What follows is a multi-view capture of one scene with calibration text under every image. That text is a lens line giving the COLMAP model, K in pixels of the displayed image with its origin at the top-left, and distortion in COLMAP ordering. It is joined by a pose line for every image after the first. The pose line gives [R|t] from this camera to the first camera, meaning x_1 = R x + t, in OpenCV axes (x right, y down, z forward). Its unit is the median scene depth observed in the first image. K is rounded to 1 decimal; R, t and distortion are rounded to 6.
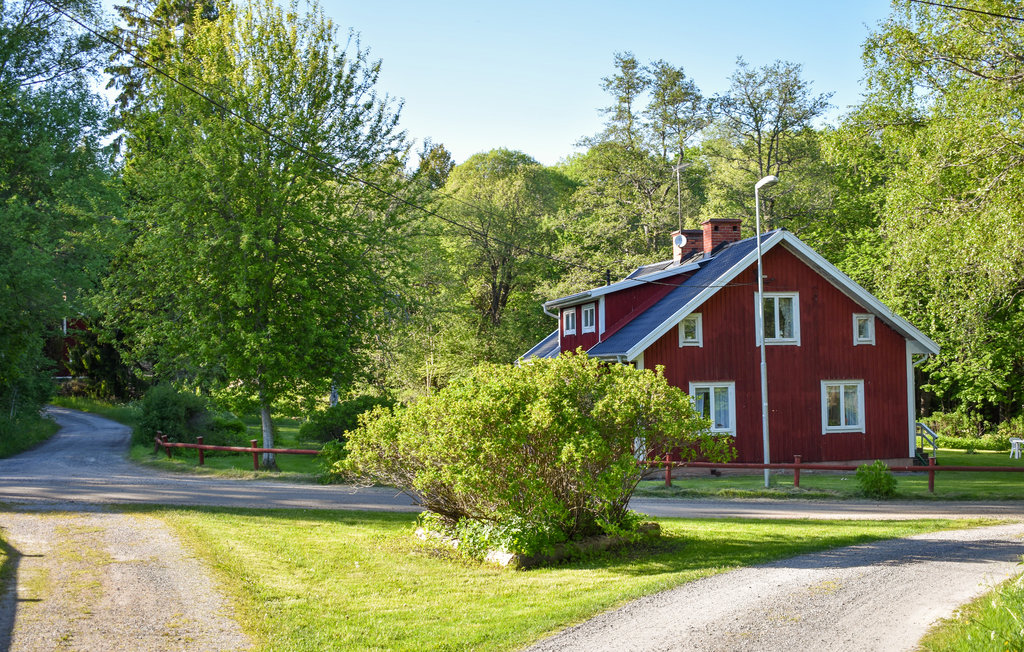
lens RADIAL K [[1271.7, 0, 511.3], [0, 1271.7, 327.5], [0, 0, 1]] dist [0.026444, 0.000000]
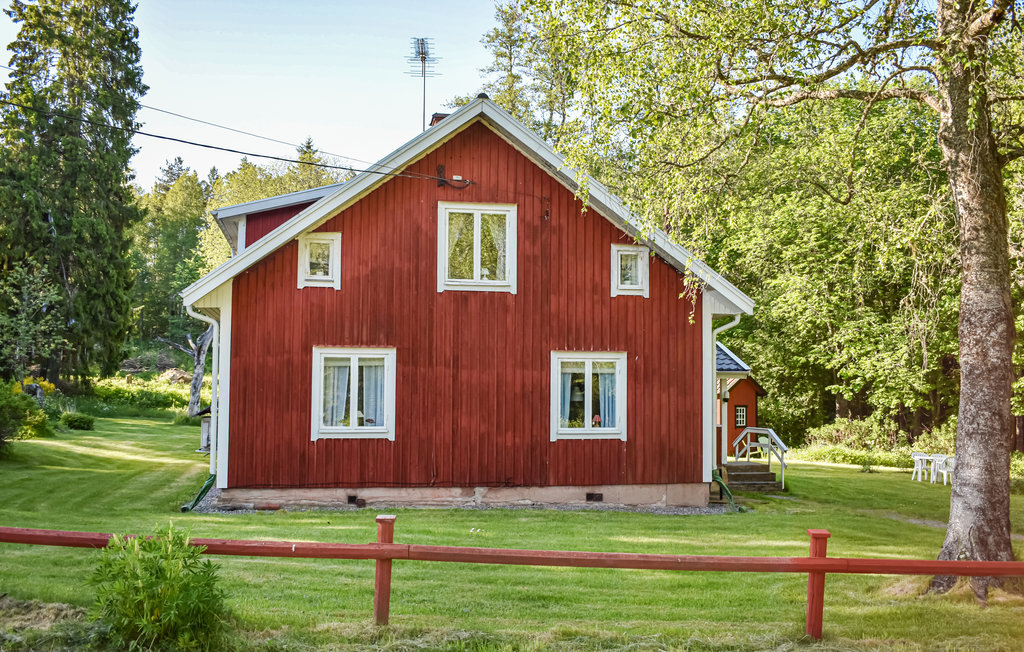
lens RADIAL K [[1055.2, 0, 512.7], [0, 1055.2, 324.0], [0, 0, 1]] dist [-0.010952, 0.000000]
pose [[0.998253, 0.021265, -0.055134, 0.249931], [-0.022441, 0.999532, -0.020808, 0.038942], [0.054666, 0.022009, 0.998262, 0.492785]]
